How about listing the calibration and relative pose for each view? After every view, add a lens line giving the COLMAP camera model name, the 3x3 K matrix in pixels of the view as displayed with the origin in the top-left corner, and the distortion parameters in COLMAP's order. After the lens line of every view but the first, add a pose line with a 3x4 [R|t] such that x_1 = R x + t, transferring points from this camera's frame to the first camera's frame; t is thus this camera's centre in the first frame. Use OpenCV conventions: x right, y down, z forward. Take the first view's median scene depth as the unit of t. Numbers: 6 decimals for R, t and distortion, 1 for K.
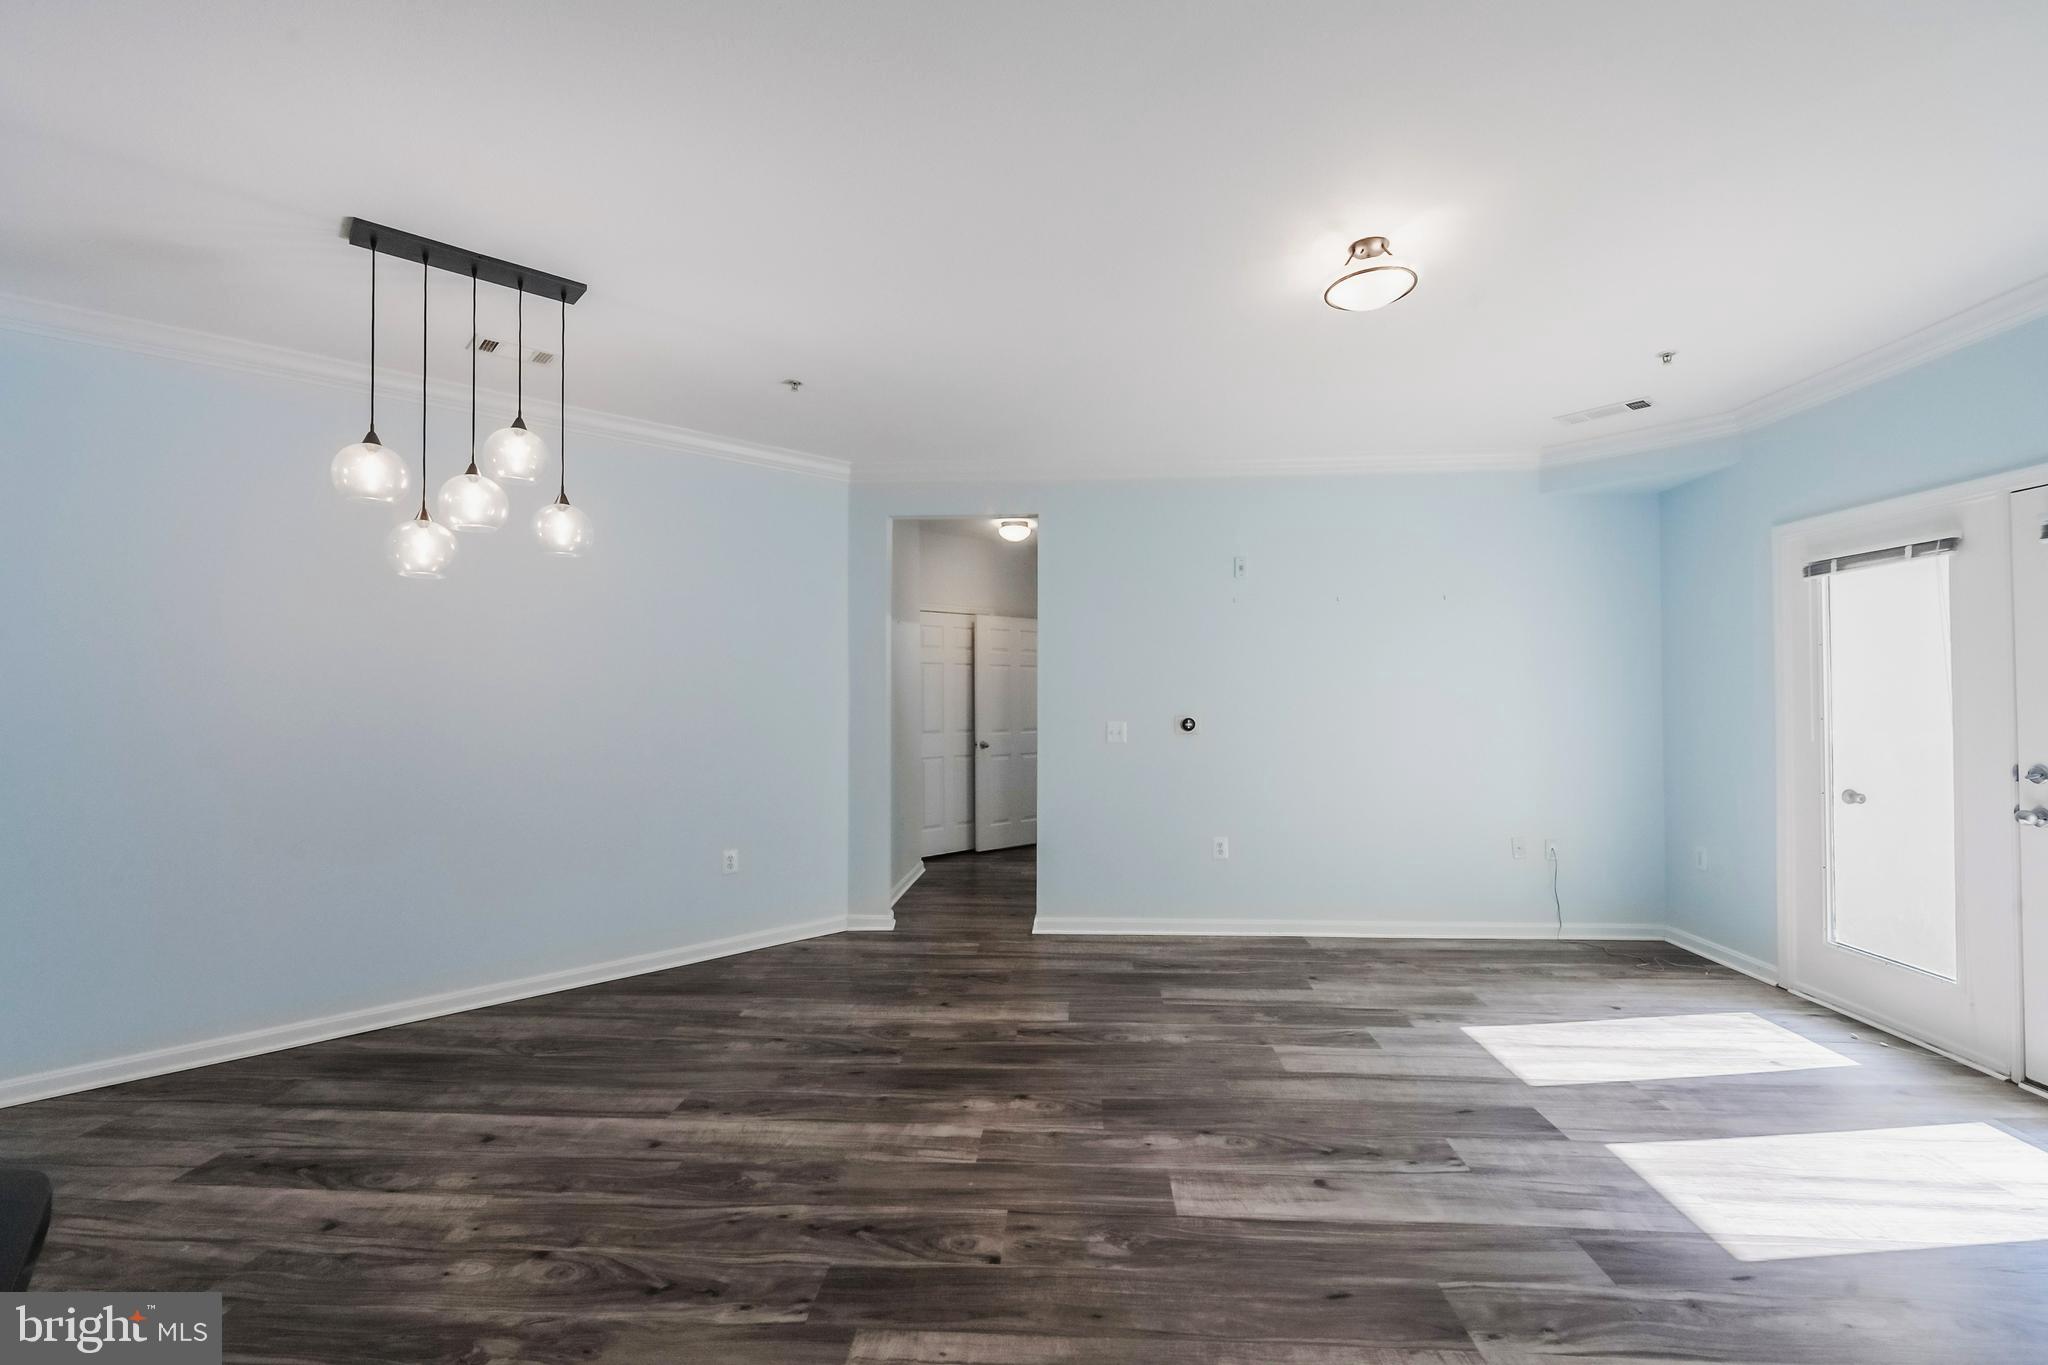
lens RADIAL K [[865.6, 0, 1024.0], [0, 865.6, 682.5], [0, 0, 1]] dist [-0.002657, 0.000393]
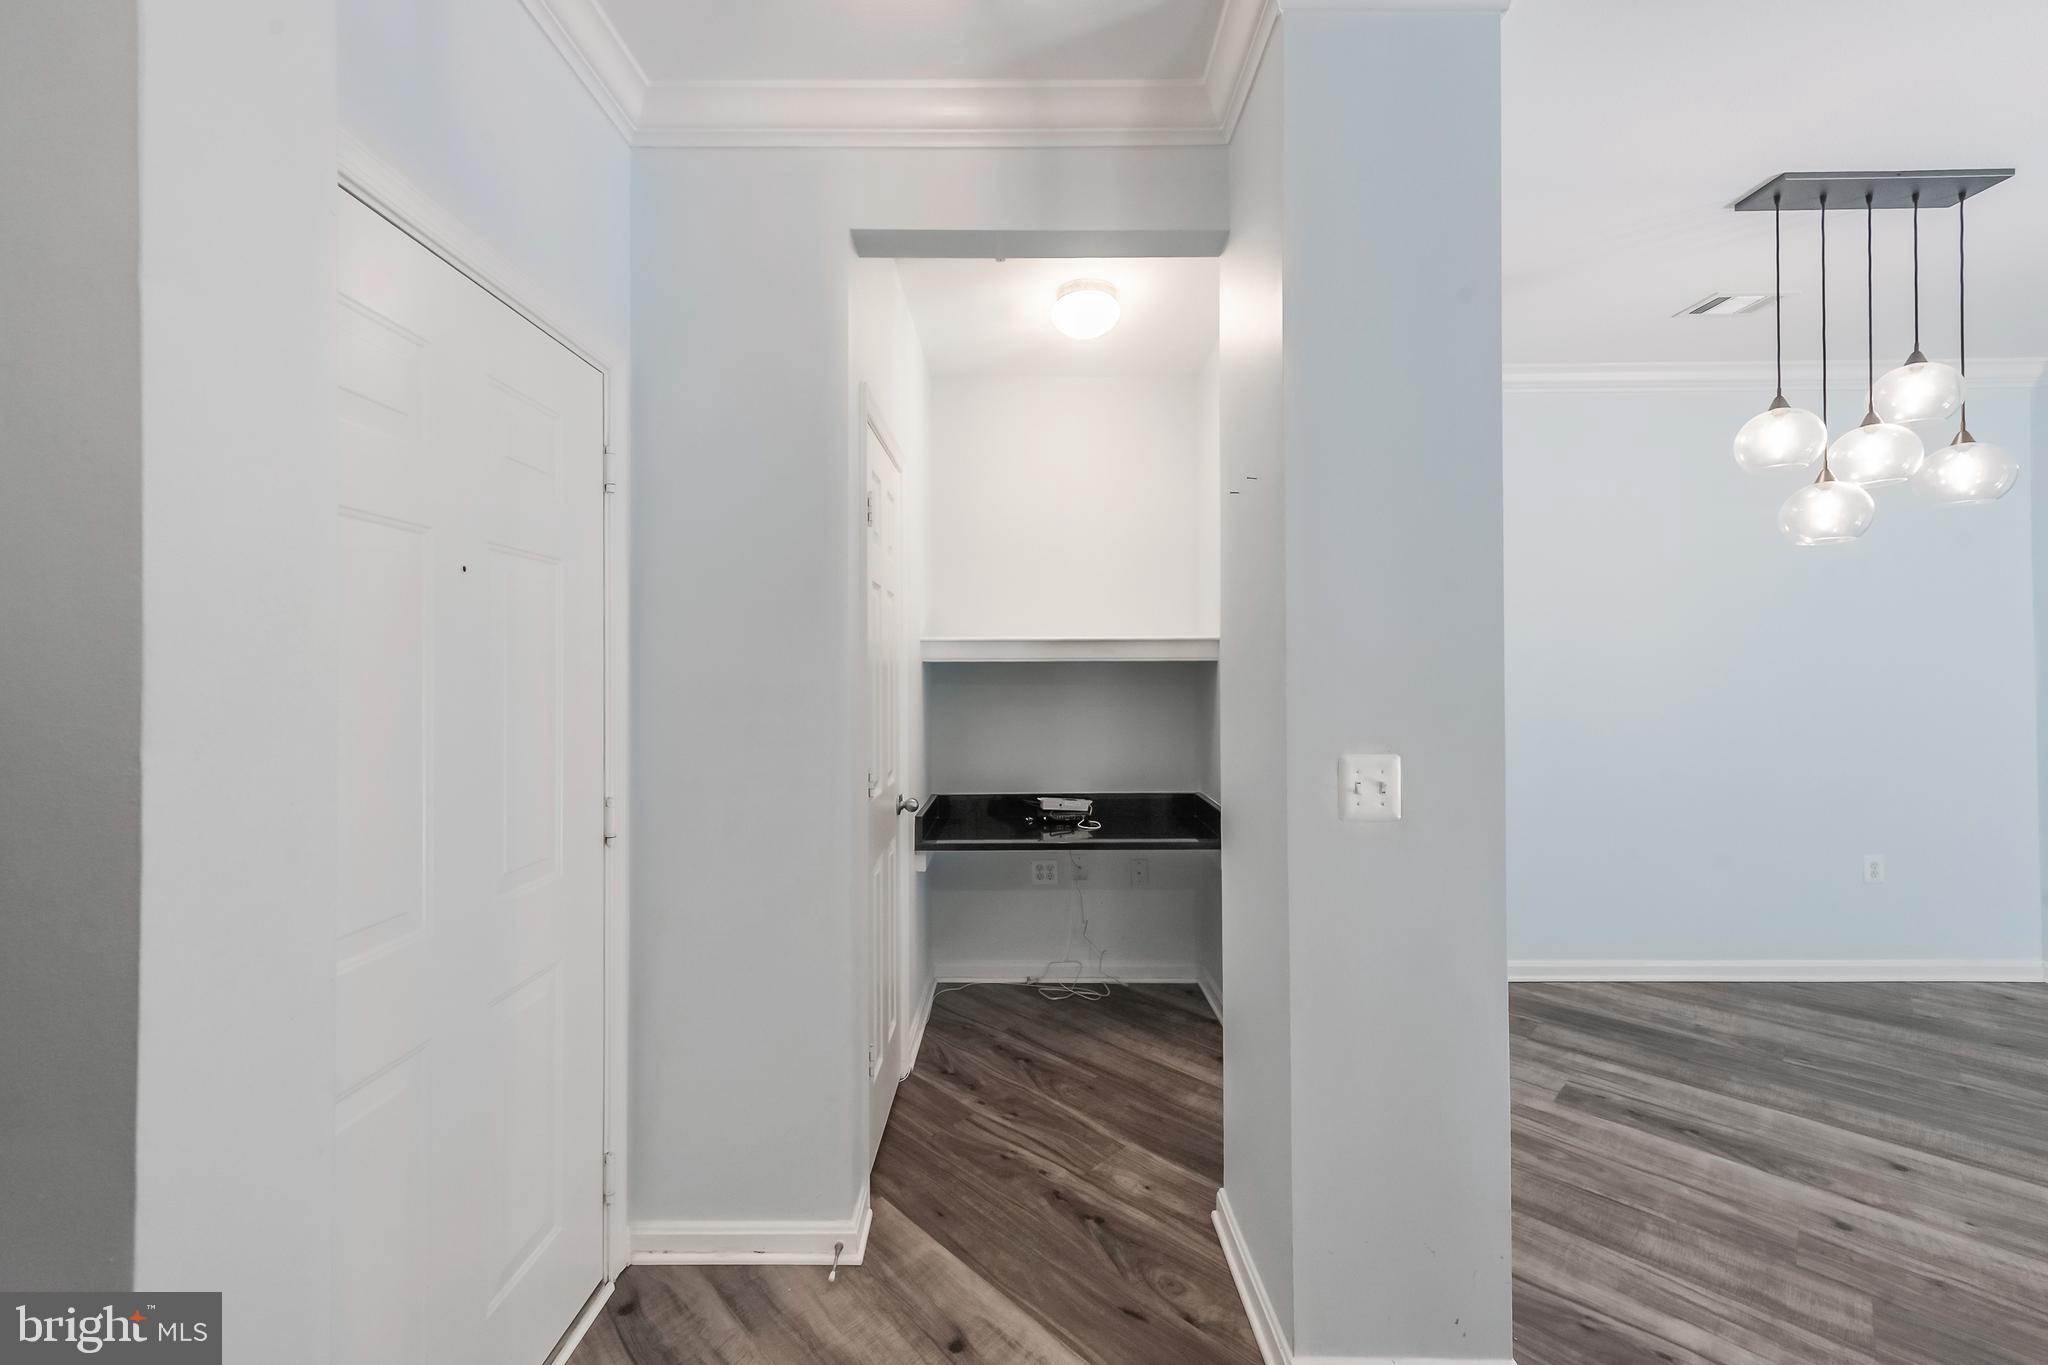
lens RADIAL K [[793.3, 0, 1013.9], [0, 793.3, 668.5], [0, 0, 1]] dist [0.002239, 0.000451]
pose [[0.735877, -0.008766, -0.677058, -0.622987], [0.014034, 0.999899, 0.002307, -0.000338], [0.676969, -0.011200, 0.735926, -0.184992]]
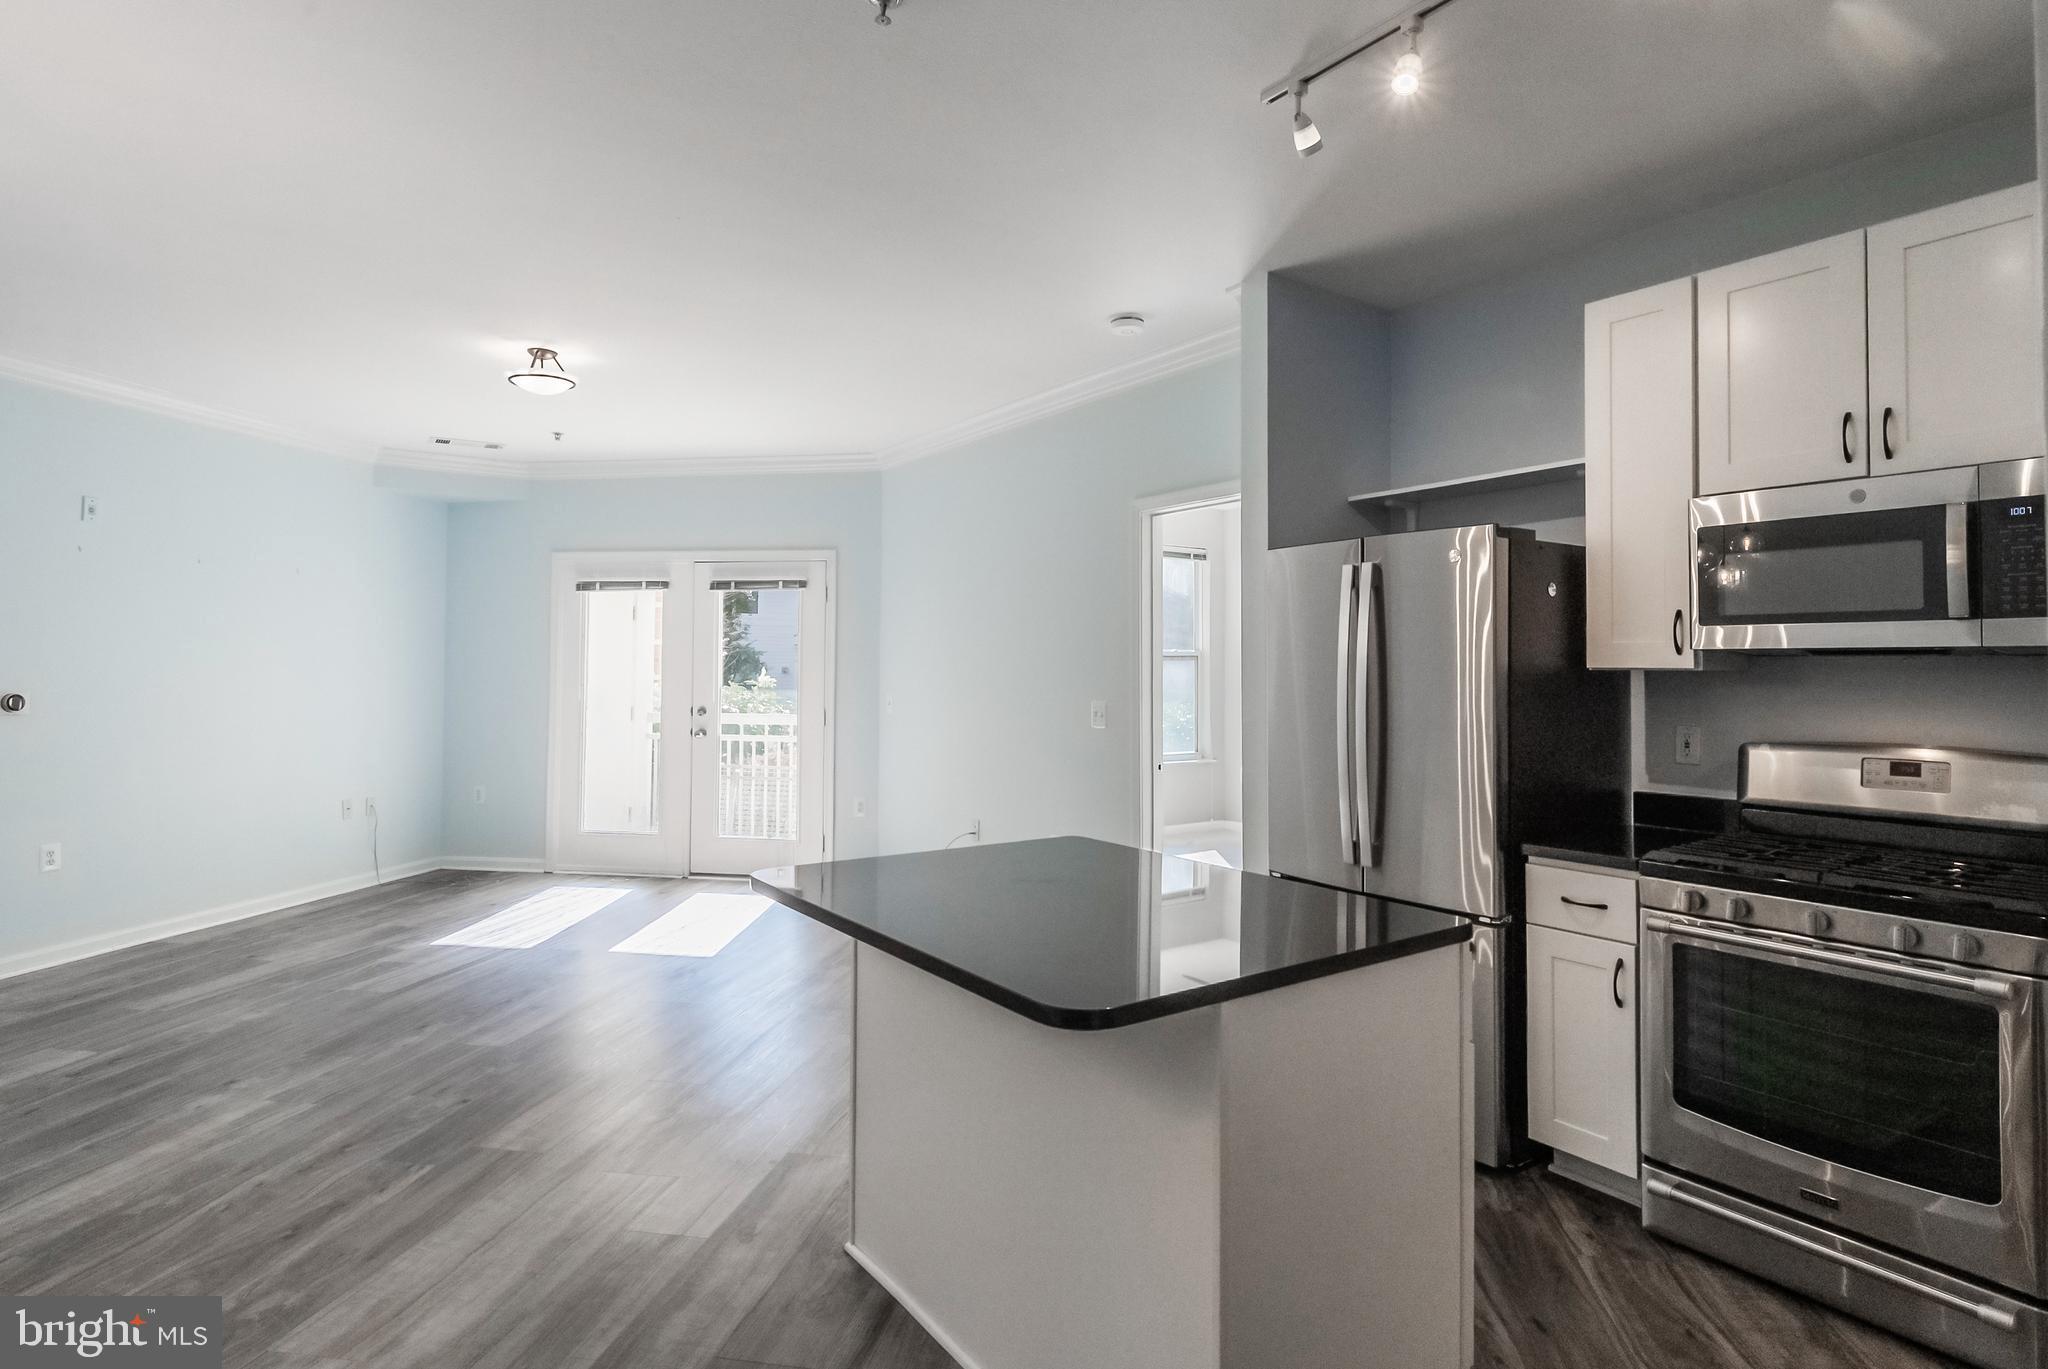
lens RADIAL K [[1069.6, 0, 1053.0], [0, 1069.6, 640.8], [0, 0, 1]] dist [0.000693, -0.000376]
pose [[0.103840, 0.032747, 0.994055, -1.033533], [-0.021183, 0.999304, -0.030707, 0.005283], [-0.994368, -0.017868, 0.104461, -0.021940]]
